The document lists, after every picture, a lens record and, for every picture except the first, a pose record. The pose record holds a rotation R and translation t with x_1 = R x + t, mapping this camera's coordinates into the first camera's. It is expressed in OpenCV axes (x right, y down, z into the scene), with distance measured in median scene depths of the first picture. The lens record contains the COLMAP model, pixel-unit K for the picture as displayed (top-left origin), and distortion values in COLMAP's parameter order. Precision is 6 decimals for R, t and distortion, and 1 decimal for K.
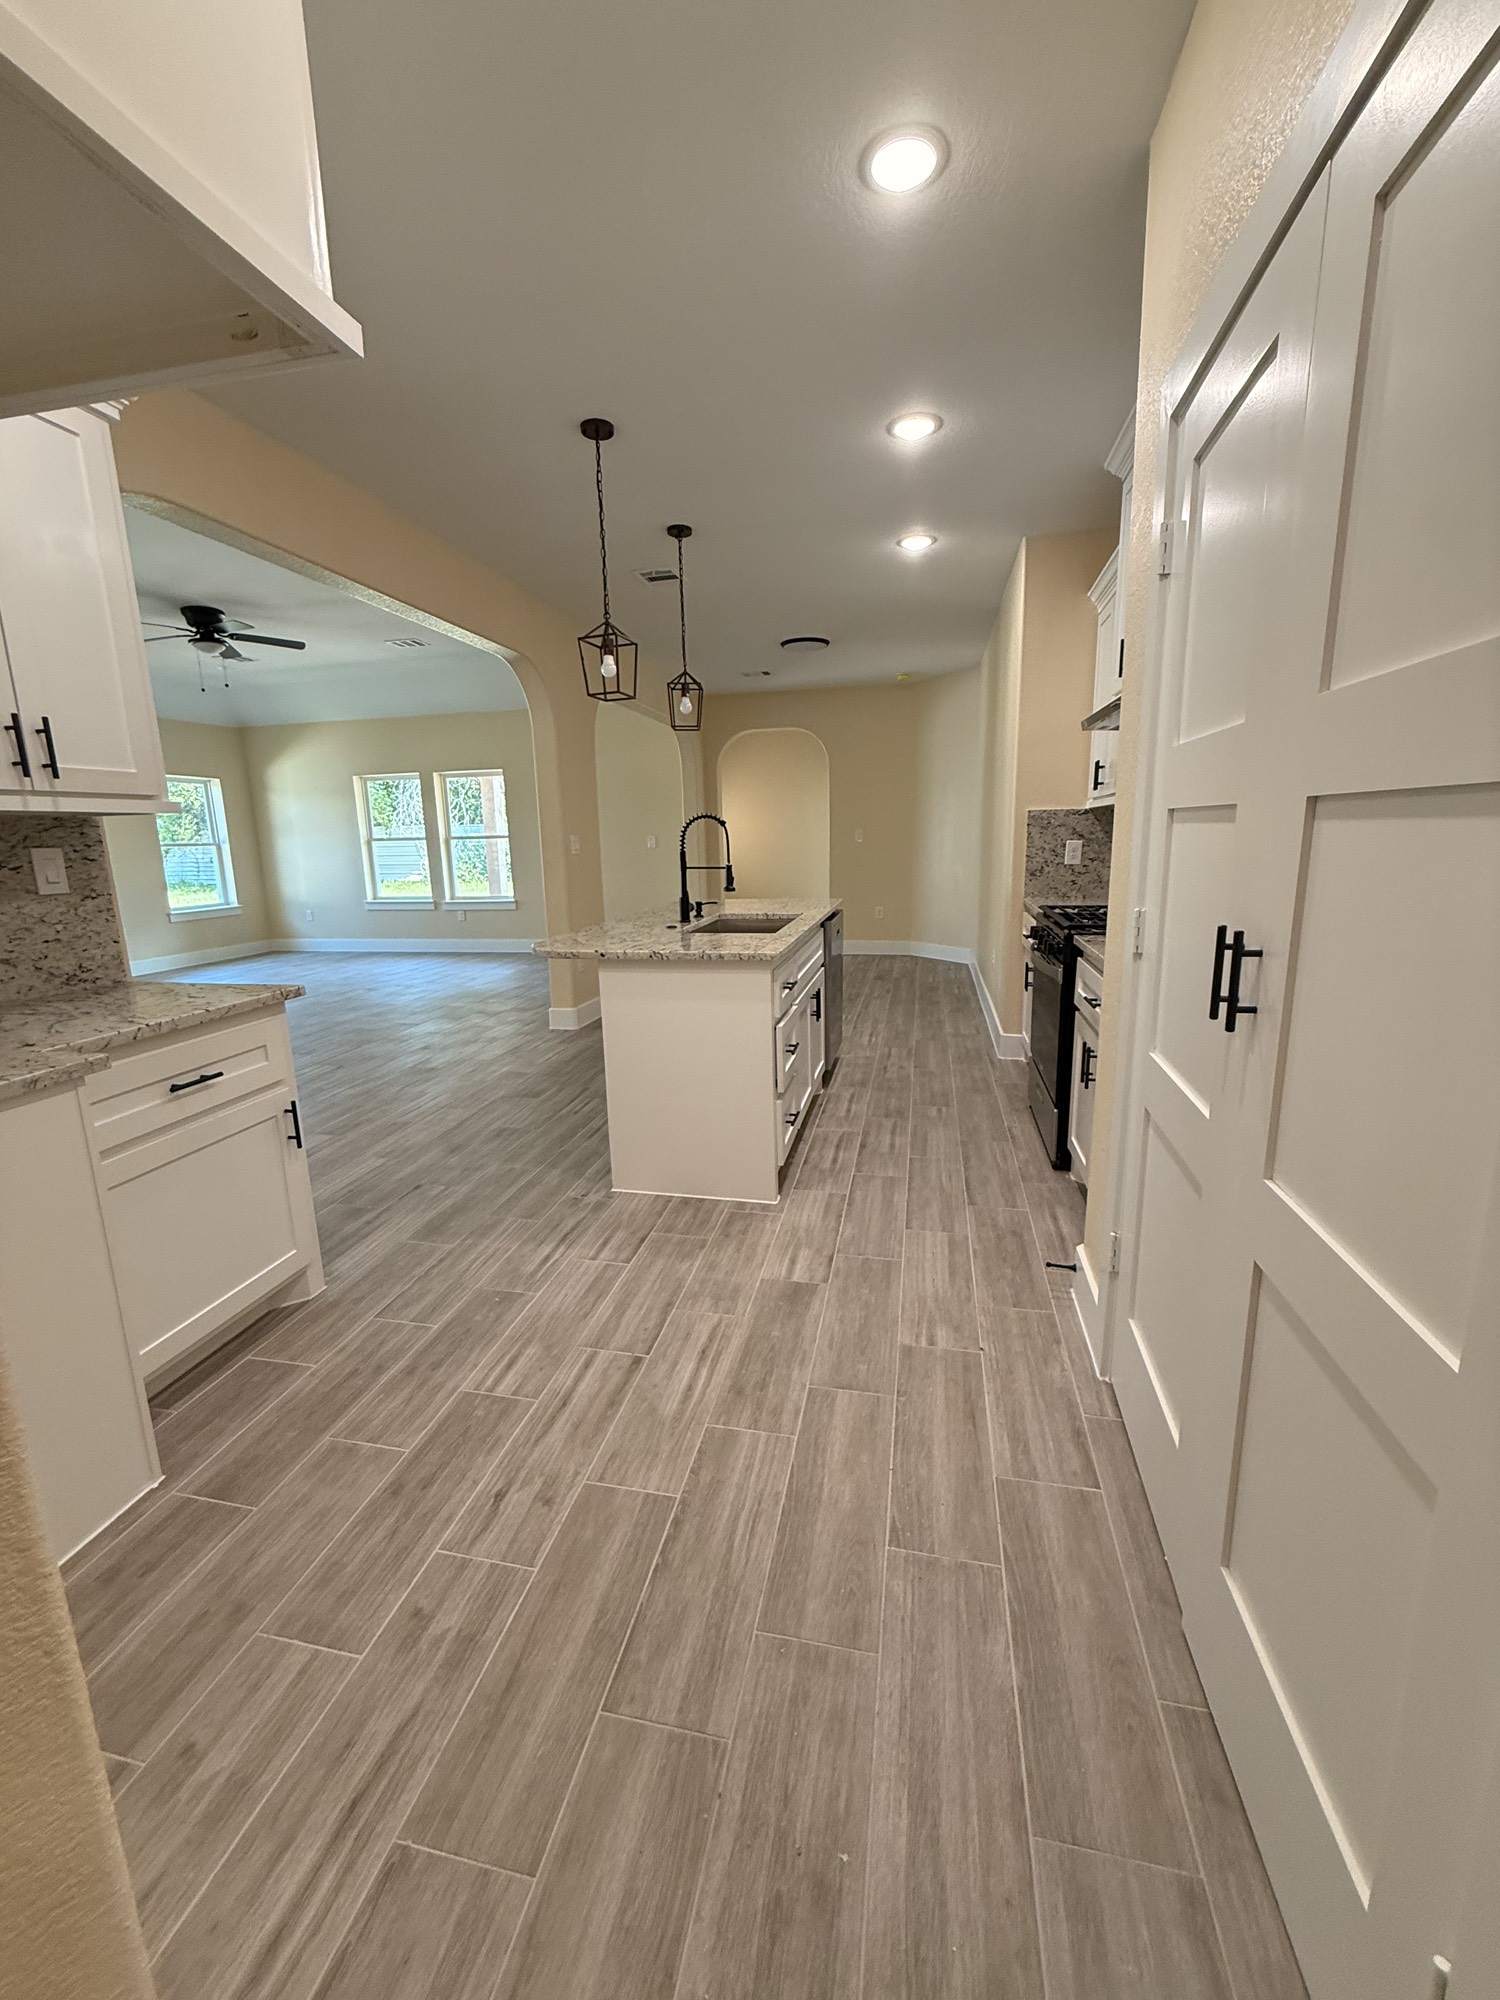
lens RADIAL K [[796.5, 0, 752.4], [0, 796.5, 996.8], [0, 0, 1]] dist [-0.002066, 0.000467]
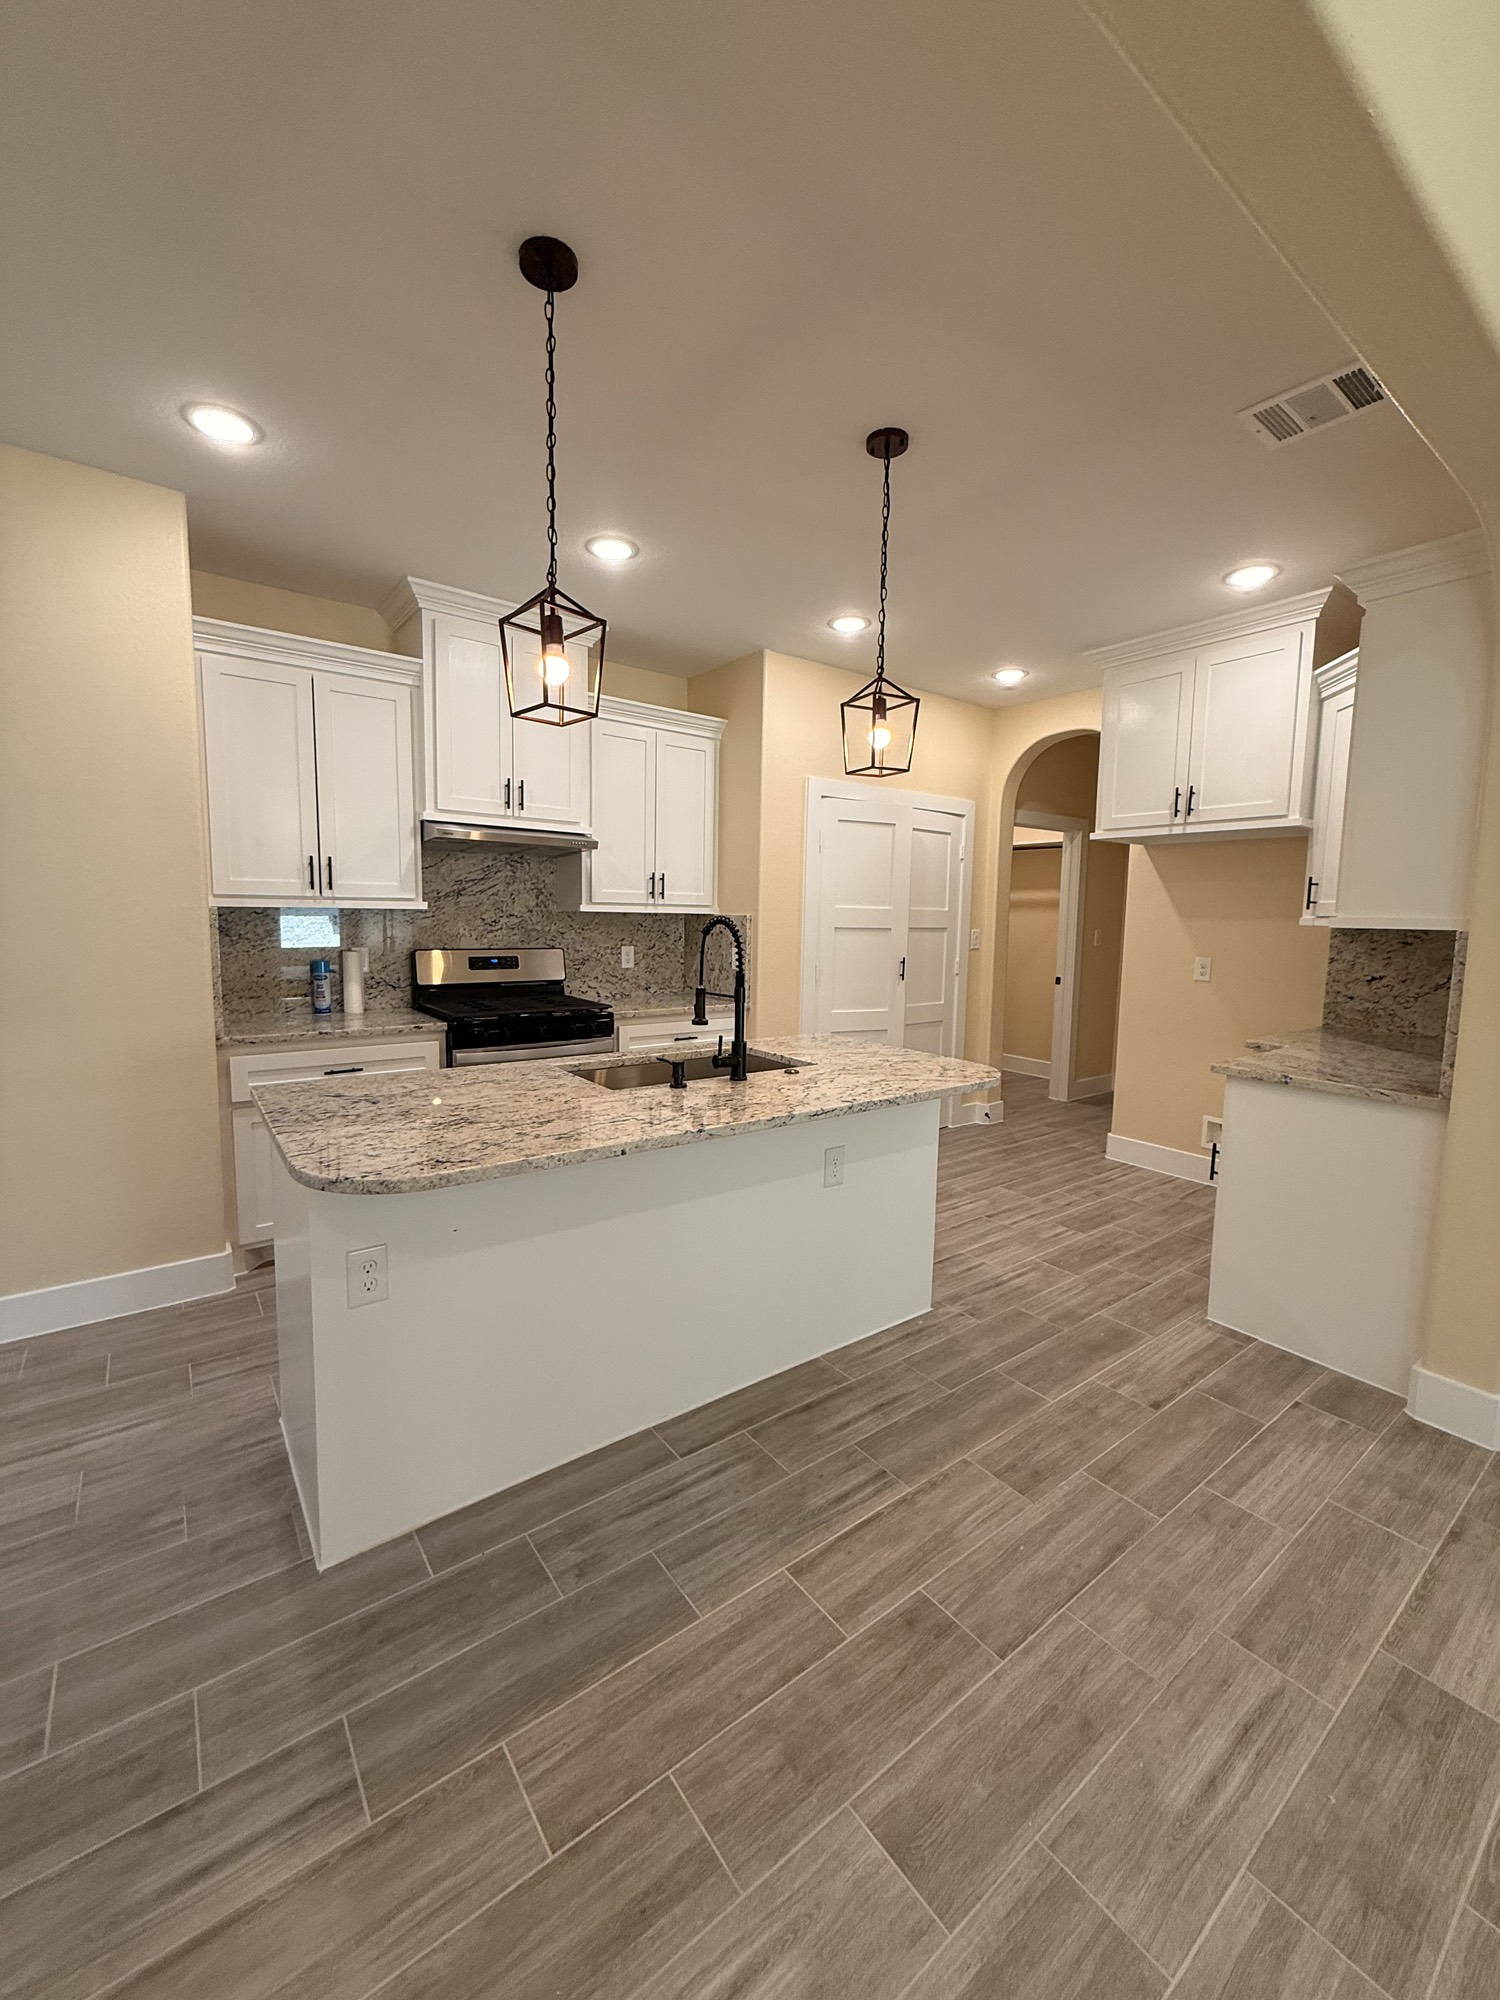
lens RADIAL K [[796.5, 0, 752.4], [0, 796.5, 996.8], [0, 0, 1]] dist [-0.002066, 0.000467]
pose [[-0.755090, -0.060219, 0.652850, -0.804561], [0.131332, 0.961697, 0.240607, -0.491156], [-0.642332, 0.267420, -0.718259, 2.254786]]
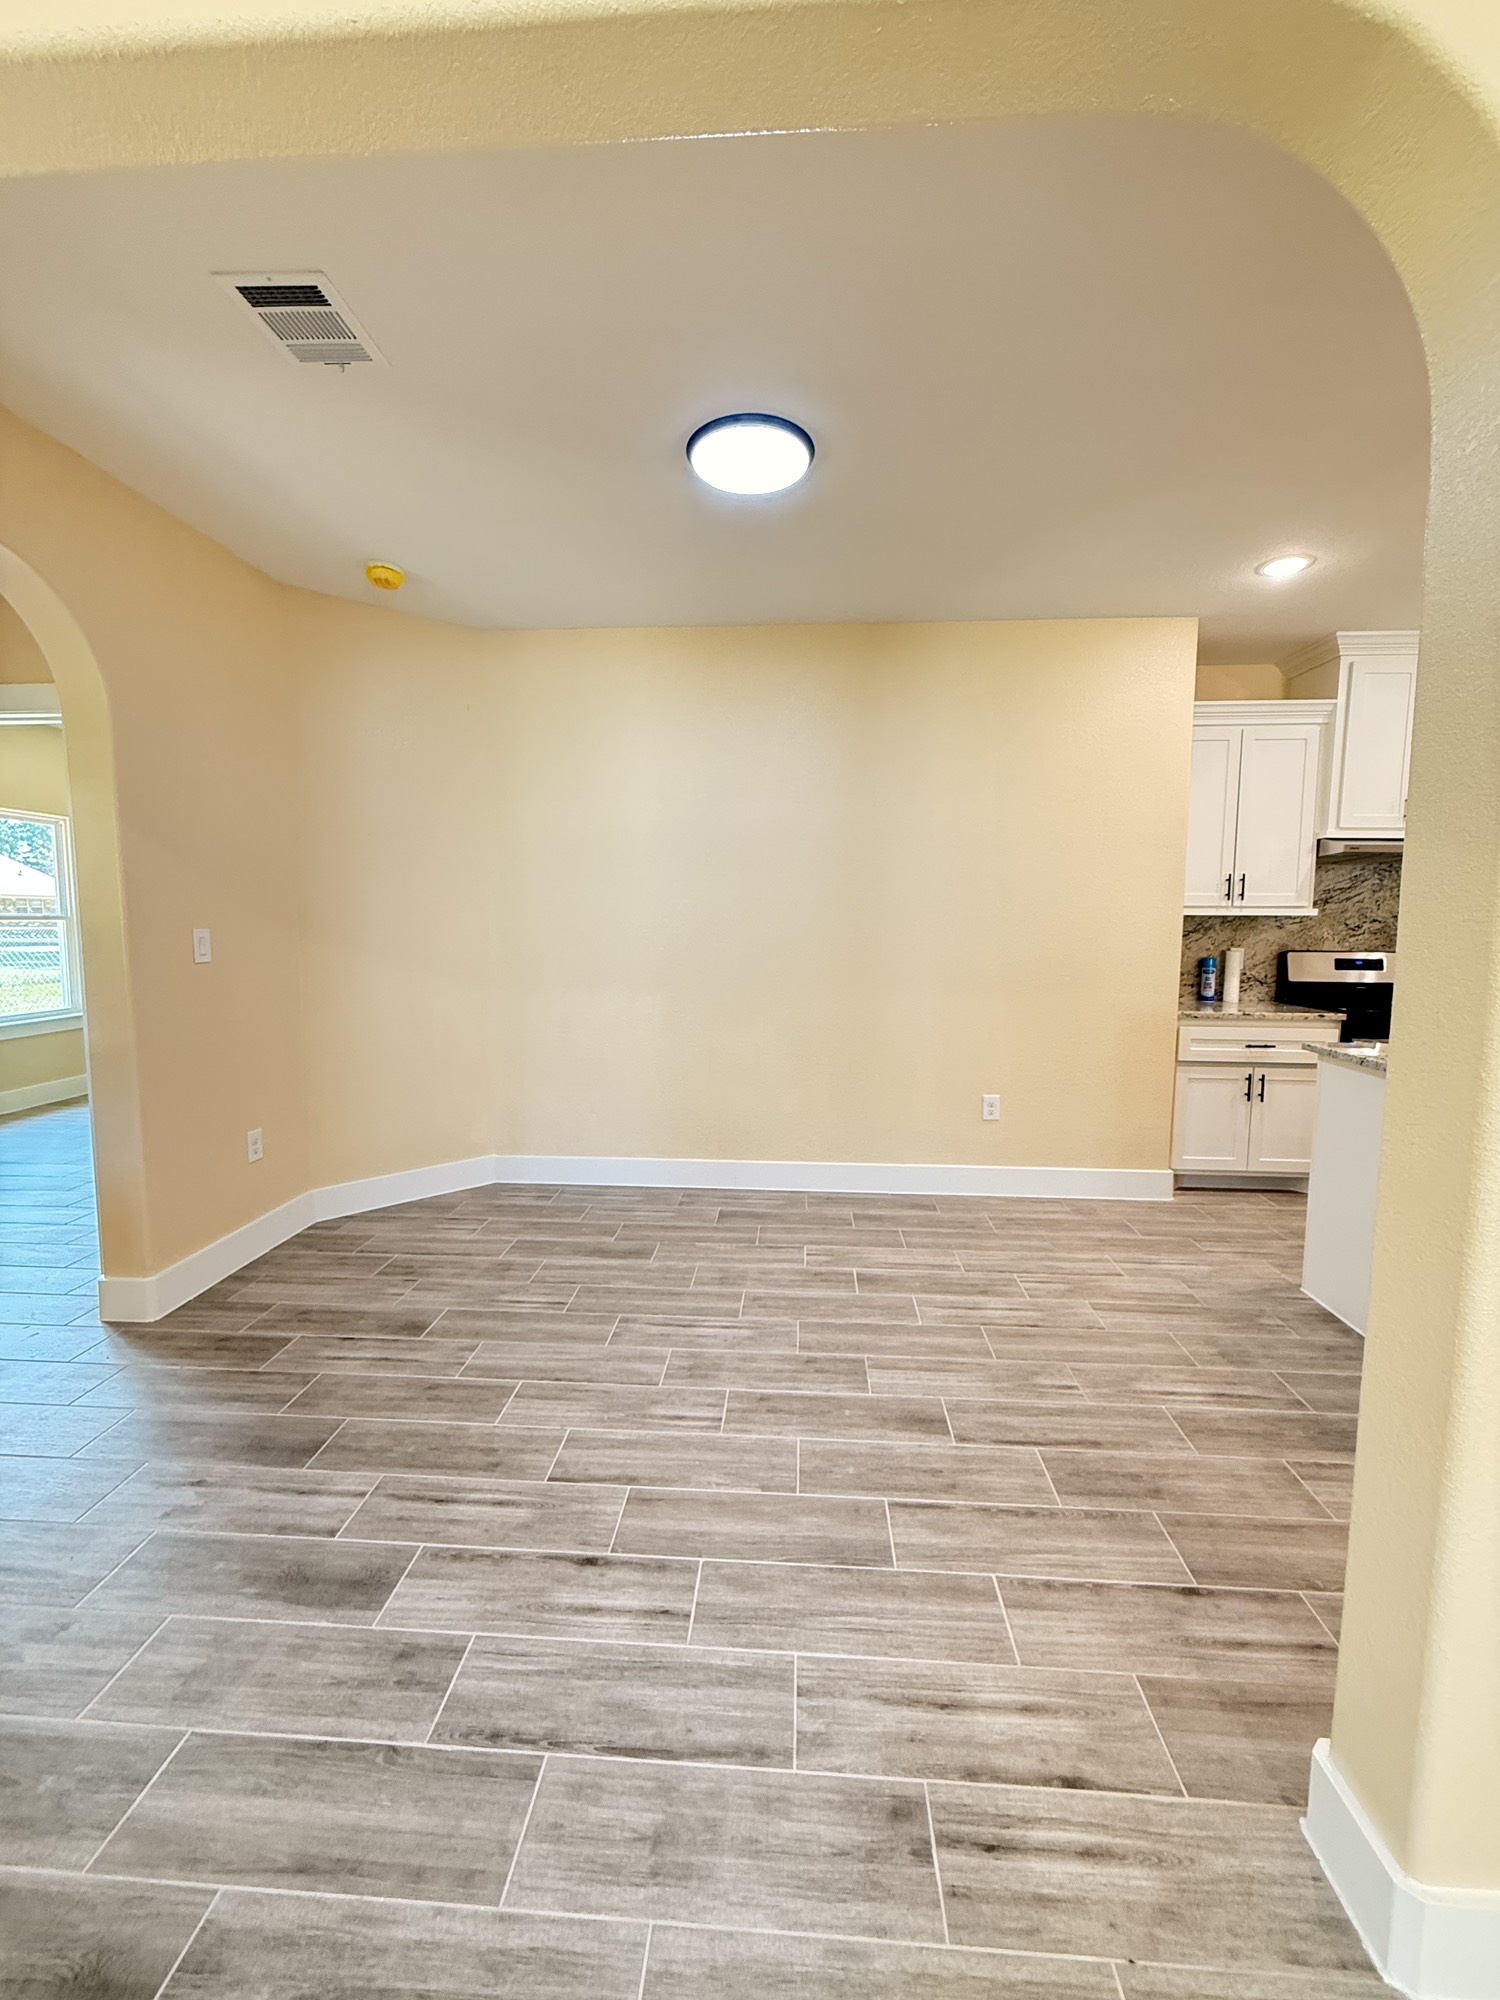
lens RADIAL K [[798.7, 0, 750.0], [0, 798.7, 1000.0], [0, 0, 1]] dist [-0.002107, -0.000095]
pose [[-0.146235, -0.081792, 0.985863, -0.896632], [0.196113, 0.974400, 0.109931, -0.626610], [-0.969616, 0.209416, -0.126451, 3.000607]]
